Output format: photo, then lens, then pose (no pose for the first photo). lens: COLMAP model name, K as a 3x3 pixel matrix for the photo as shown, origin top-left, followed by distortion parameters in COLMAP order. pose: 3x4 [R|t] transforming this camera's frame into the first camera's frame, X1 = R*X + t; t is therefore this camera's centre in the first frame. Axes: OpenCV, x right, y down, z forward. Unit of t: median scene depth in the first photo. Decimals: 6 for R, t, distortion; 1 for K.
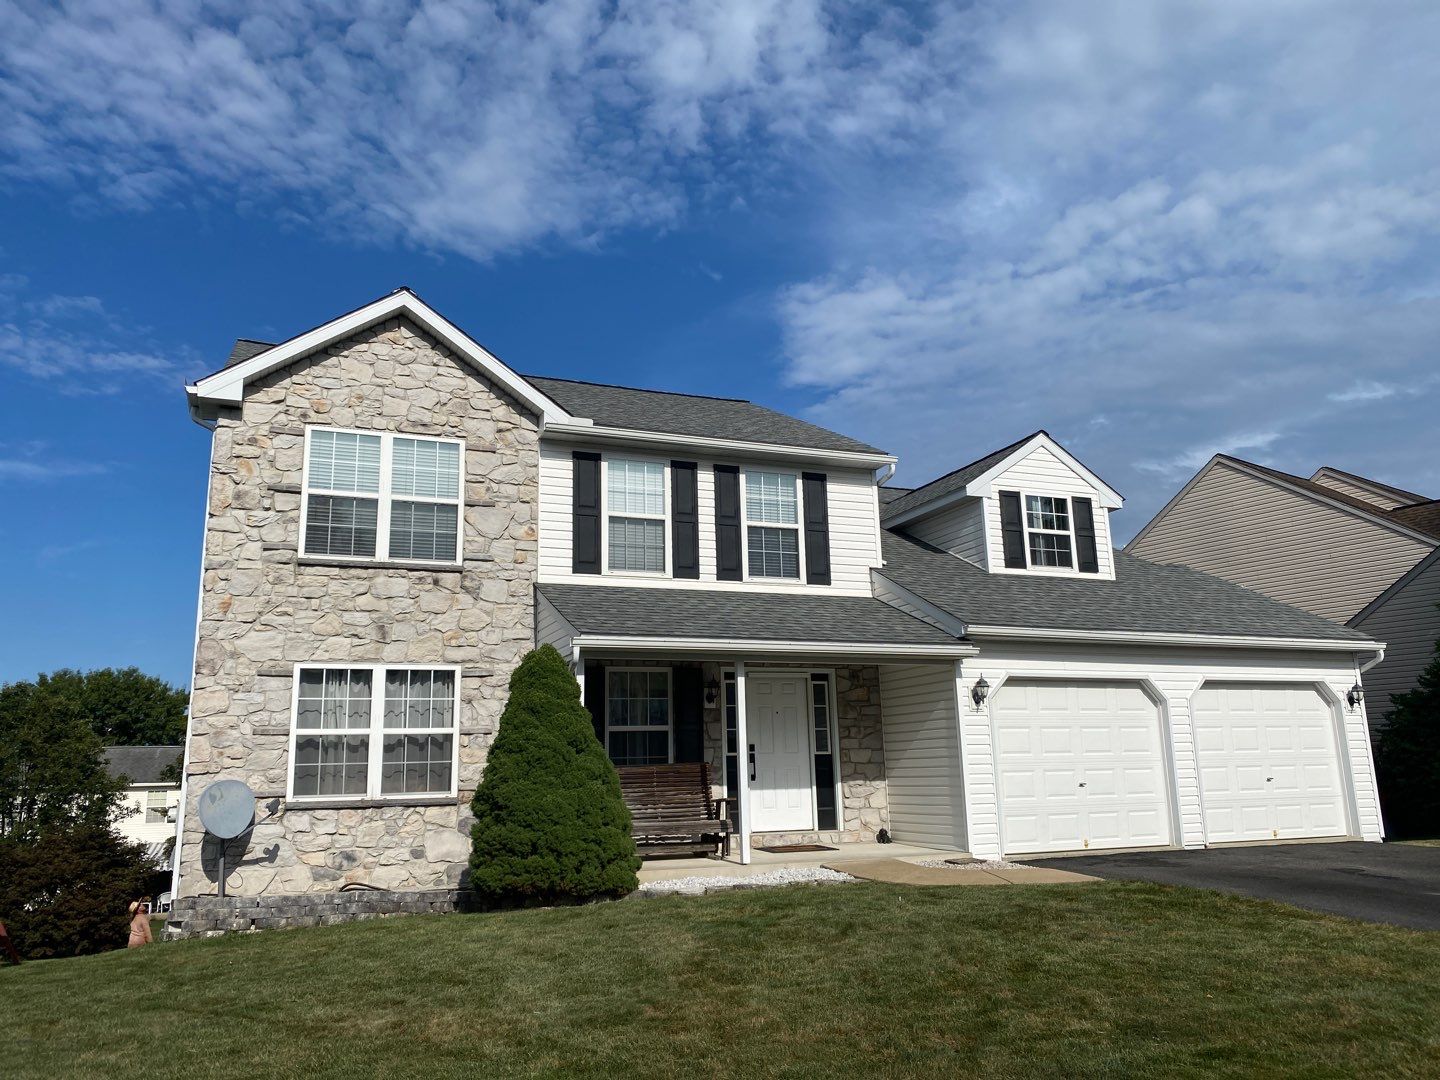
lens RADIAL K [[1087.9, 0, 718.6], [0, 1087.9, 536.6], [0, 0, 1]] dist [0.044500, -0.012072]
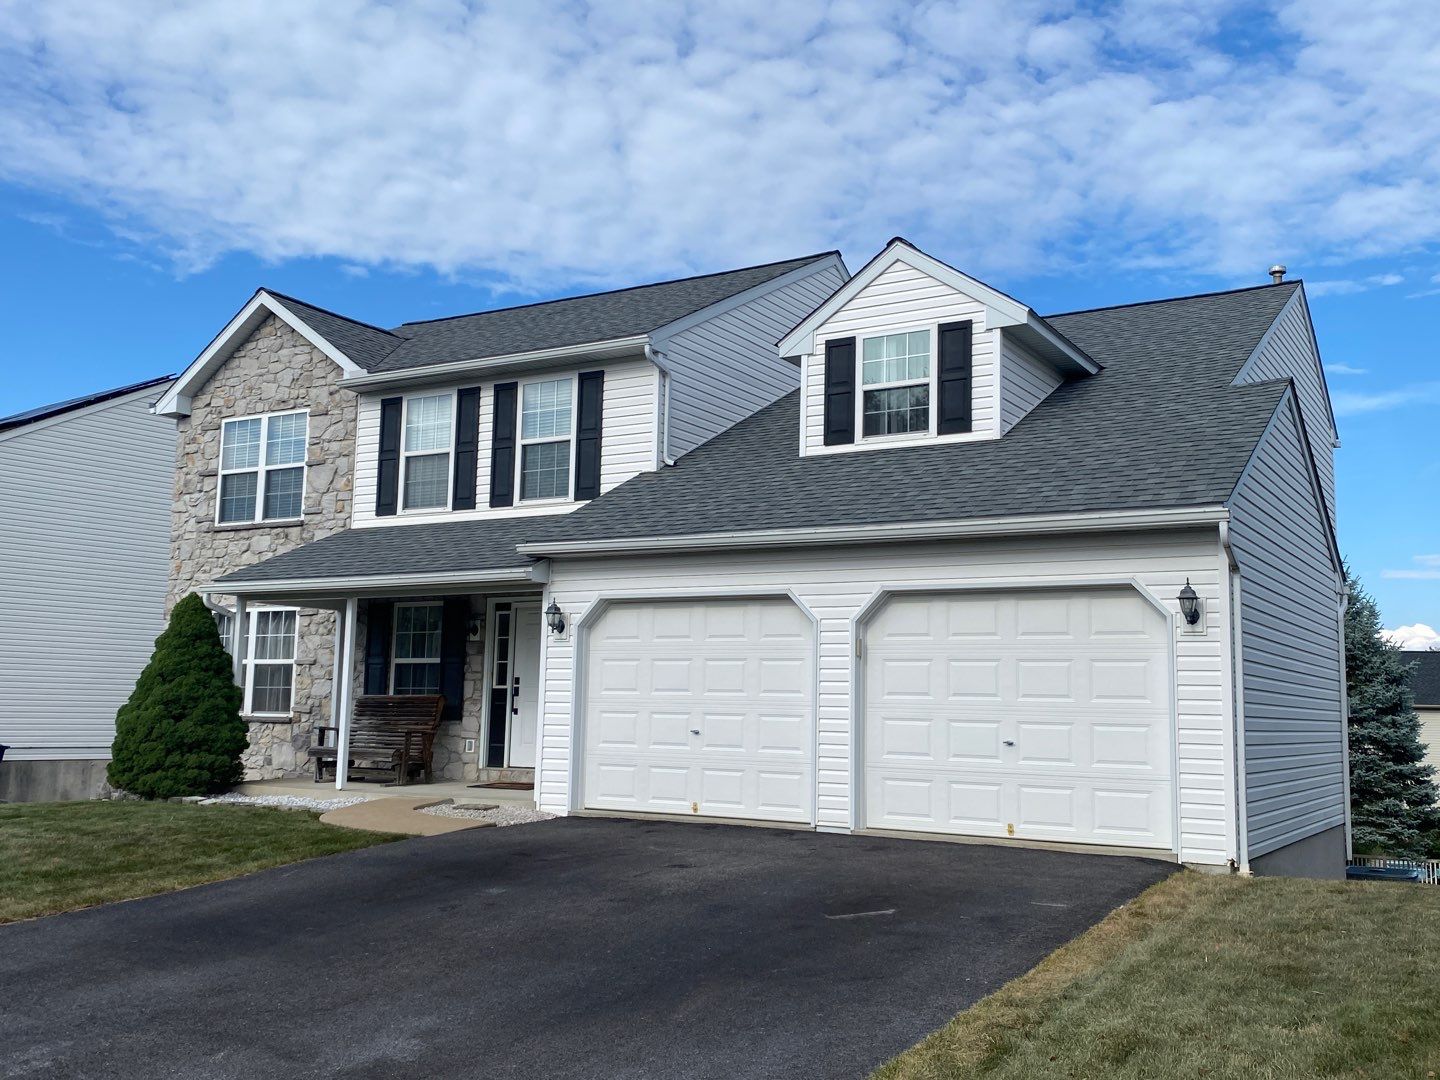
lens RADIAL K [[1375.7, 0, 719.7], [0, 1375.7, 541.9], [0, 0, 1]] dist [0.070102, 0.000000]
pose [[0.594063, -0.063705, -0.801892, 1.136390], [0.137092, 0.990294, 0.022890, 0.072499], [0.792650, -0.123531, 0.597031, 0.450539]]
